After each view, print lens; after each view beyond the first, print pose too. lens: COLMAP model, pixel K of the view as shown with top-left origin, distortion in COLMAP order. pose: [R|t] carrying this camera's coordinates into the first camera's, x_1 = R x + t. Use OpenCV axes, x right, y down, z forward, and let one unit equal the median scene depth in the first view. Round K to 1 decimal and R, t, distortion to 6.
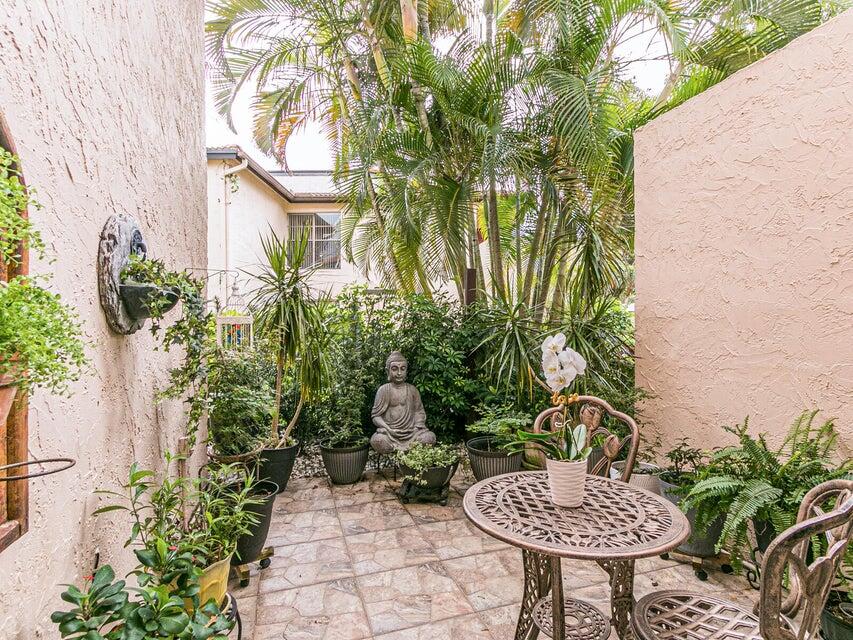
lens RADIAL K [[428.2, 0, 427.4], [0, 428.2, 322.8], [0, 0, 1]] dist [-0.000077, 0.001909]
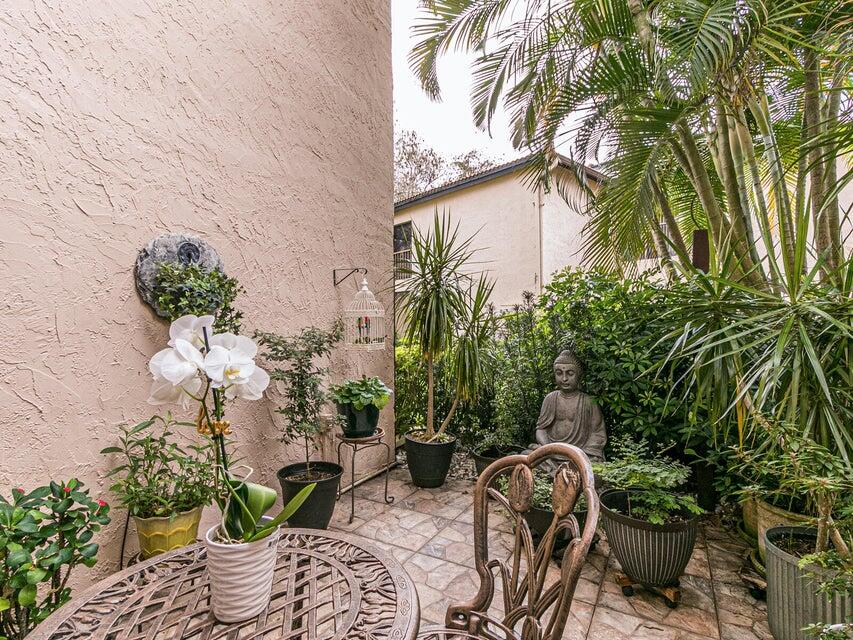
lens RADIAL K [[428.2, 0, 426.7], [0, 428.2, 318.9], [0, 0, 1]] dist [-0.000077, 0.001909]
pose [[0.695584, -0.011578, -0.718352, 0.320256], [0.009337, 0.999931, -0.007075, 0.011098], [0.718384, -0.001785, 0.695644, 0.267556]]
